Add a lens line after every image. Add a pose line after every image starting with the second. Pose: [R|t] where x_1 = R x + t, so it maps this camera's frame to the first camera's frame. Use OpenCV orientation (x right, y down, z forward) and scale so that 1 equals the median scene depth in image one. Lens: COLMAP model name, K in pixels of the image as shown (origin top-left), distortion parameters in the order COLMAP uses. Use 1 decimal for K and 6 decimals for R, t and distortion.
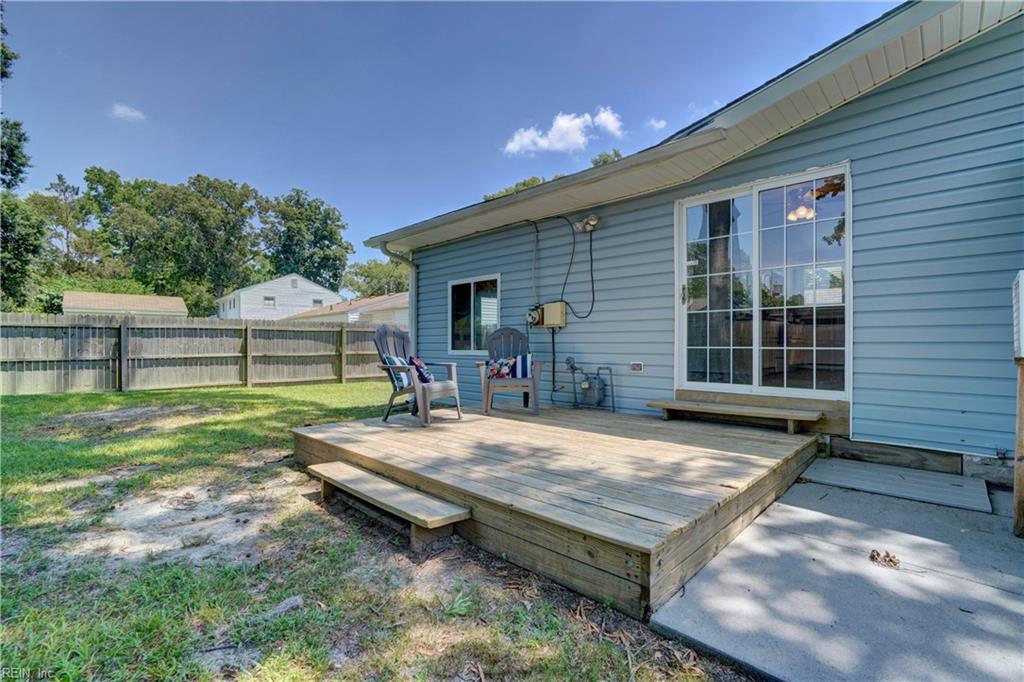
lens RADIAL K [[459.3, 0, 513.5], [0, 459.3, 343.4], [0, 0, 1]] dist [-0.006551, 0.001396]
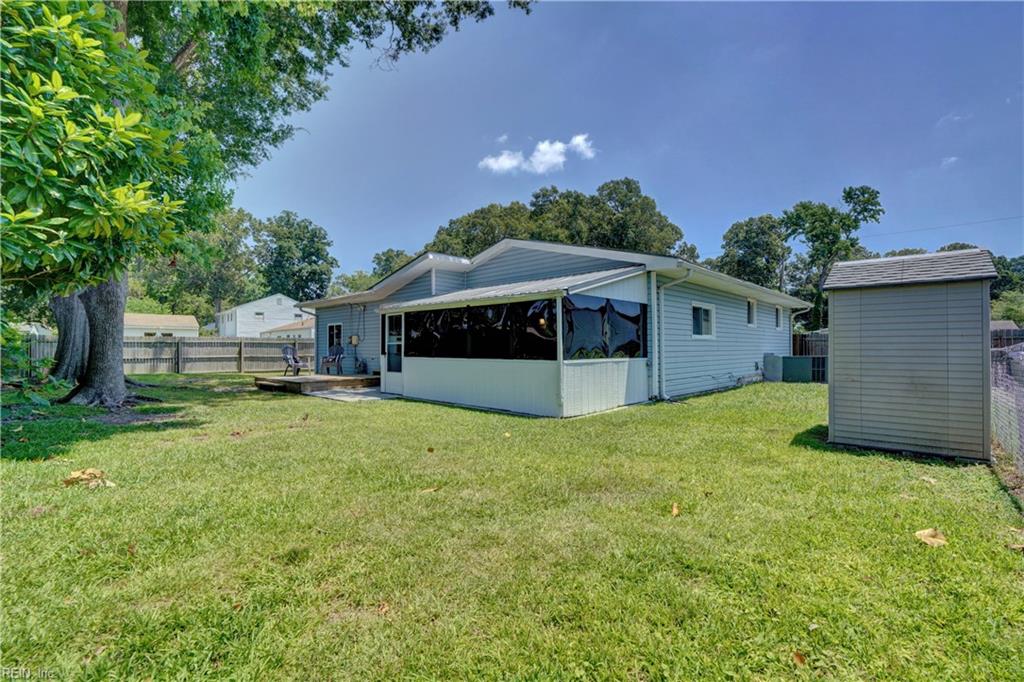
lens RADIAL K [[459.3, 0, 510.4], [0, 459.3, 341.1], [0, 0, 1]] dist [-0.006551, 0.001396]
pose [[0.999990, -0.002742, 0.003548, 0.069894], [0.002796, 0.999877, -0.015430, -0.000610], [-0.003505, 0.015440, 0.999875, -0.119891]]
